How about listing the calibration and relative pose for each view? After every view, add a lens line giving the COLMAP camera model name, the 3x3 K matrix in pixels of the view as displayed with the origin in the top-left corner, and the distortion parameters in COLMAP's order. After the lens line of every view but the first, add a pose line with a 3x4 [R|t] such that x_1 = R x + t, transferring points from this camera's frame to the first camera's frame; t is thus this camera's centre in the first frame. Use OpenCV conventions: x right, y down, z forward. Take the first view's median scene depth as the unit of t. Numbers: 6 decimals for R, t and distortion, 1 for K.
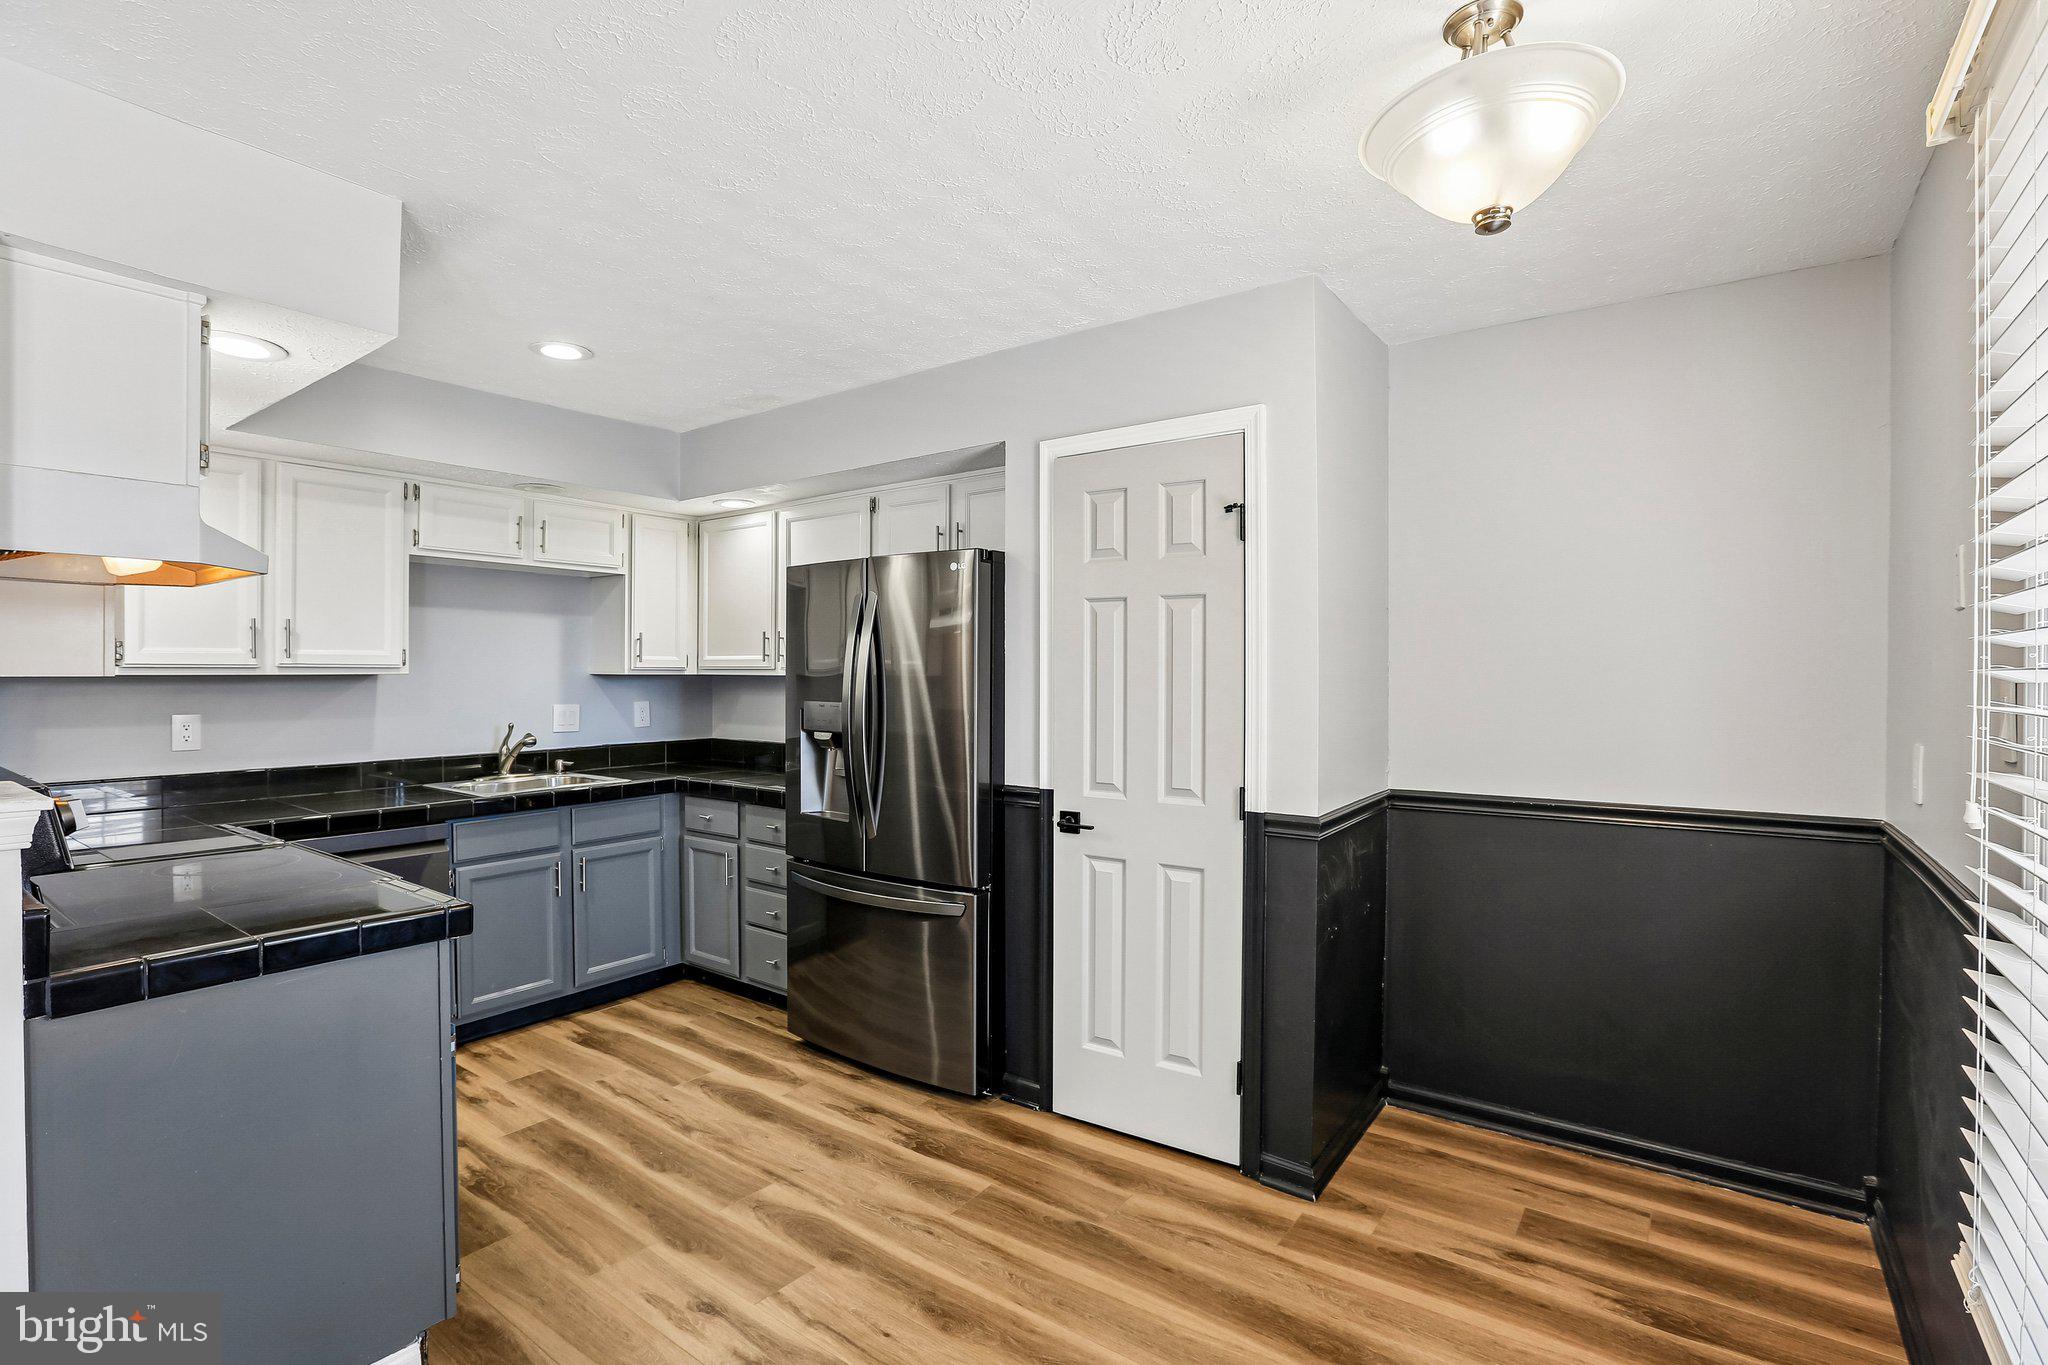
lens RADIAL K [[950.2, 0, 1024.0], [0, 950.2, 682.5], [0, 0, 1]] dist [-0.043630, 0.019271]
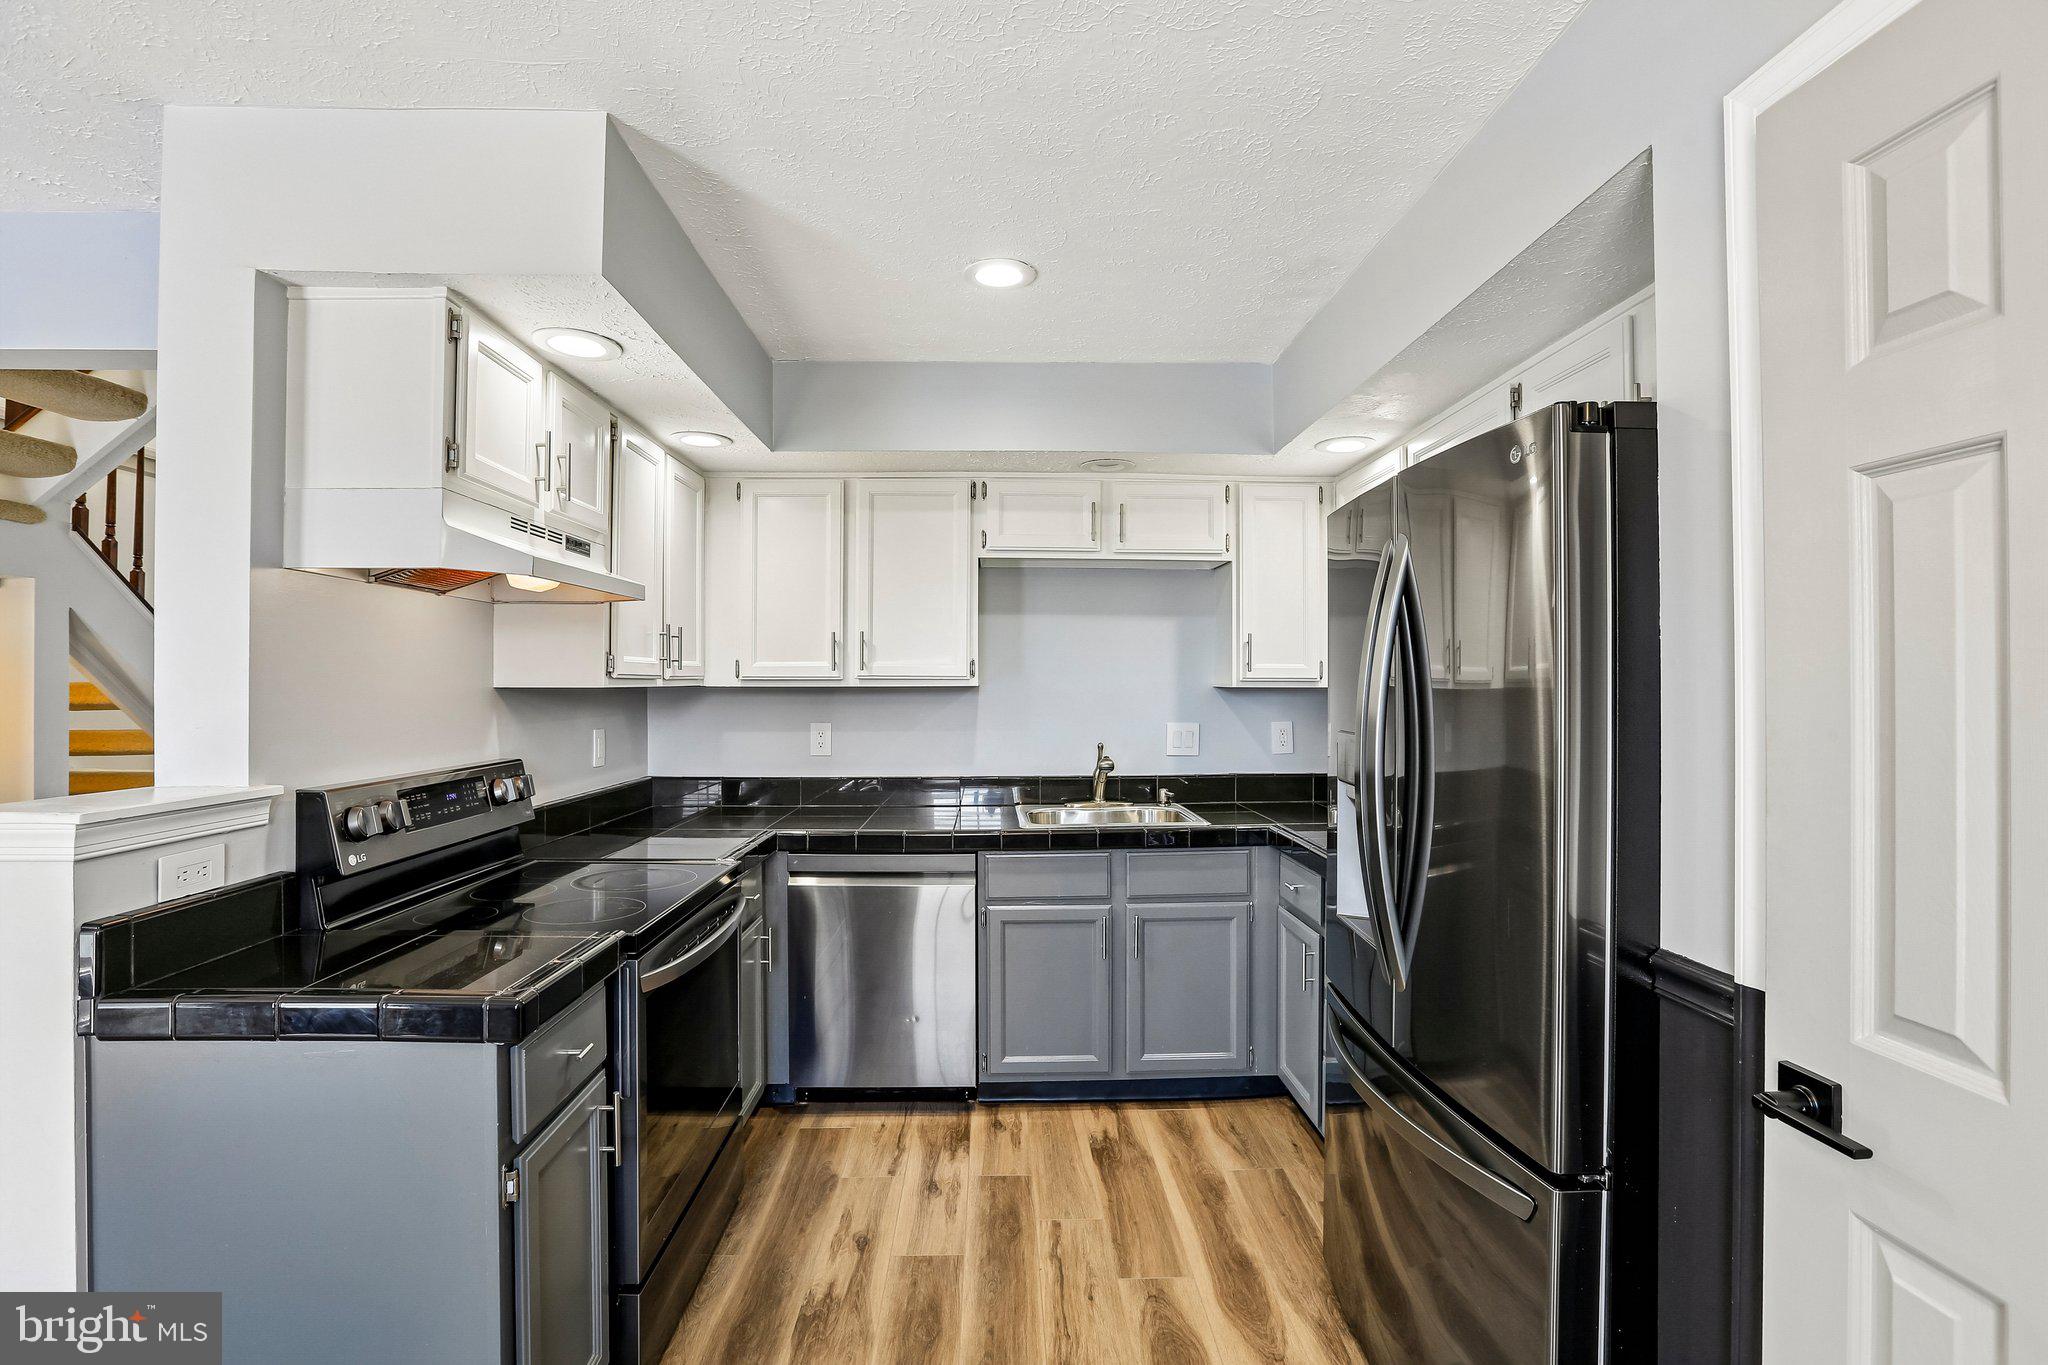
lens RADIAL K [[950.2, 0, 1024.0], [0, 950.2, 682.5], [0, 0, 1]] dist [-0.043630, 0.019271]
pose [[0.615352, -0.001797, -0.788251, 0.126084], [-0.009229, 0.999912, -0.009484, -0.004457], [0.788199, 0.013111, 0.615281, 0.487111]]
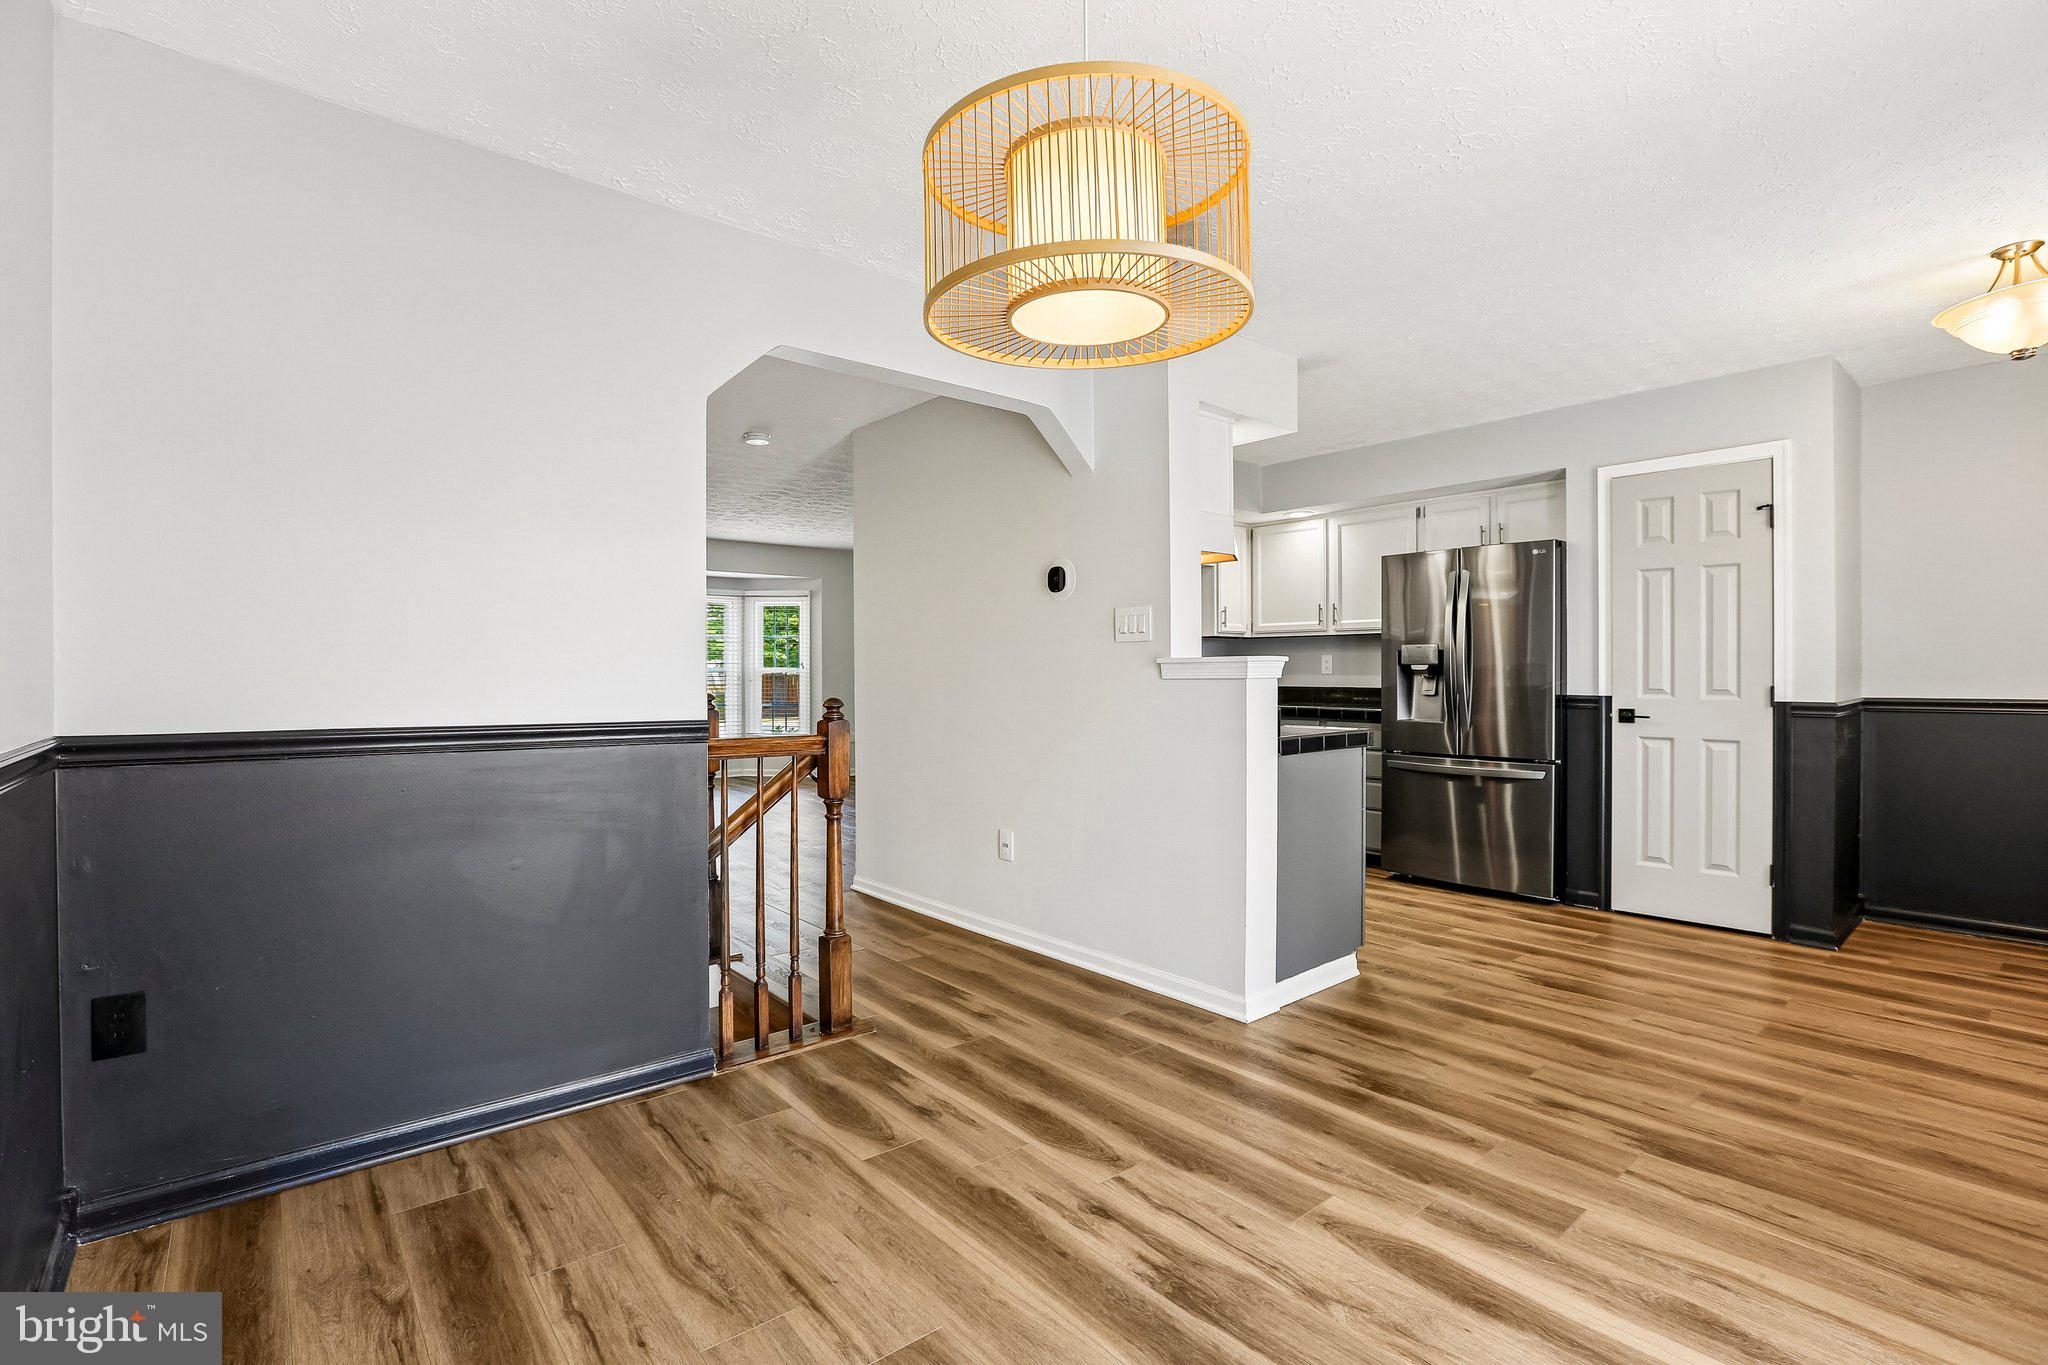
lens RADIAL K [[931.3, 0, 1016.1], [0, 931.3, 673.4], [0, 0, 1]] dist [-0.044026, 0.014563]
pose [[0.971035, -0.002430, -0.238923, -0.489958], [0.000131, 0.999954, -0.009635, 0.082212], [0.238935, 0.009325, 0.970991, -0.589959]]
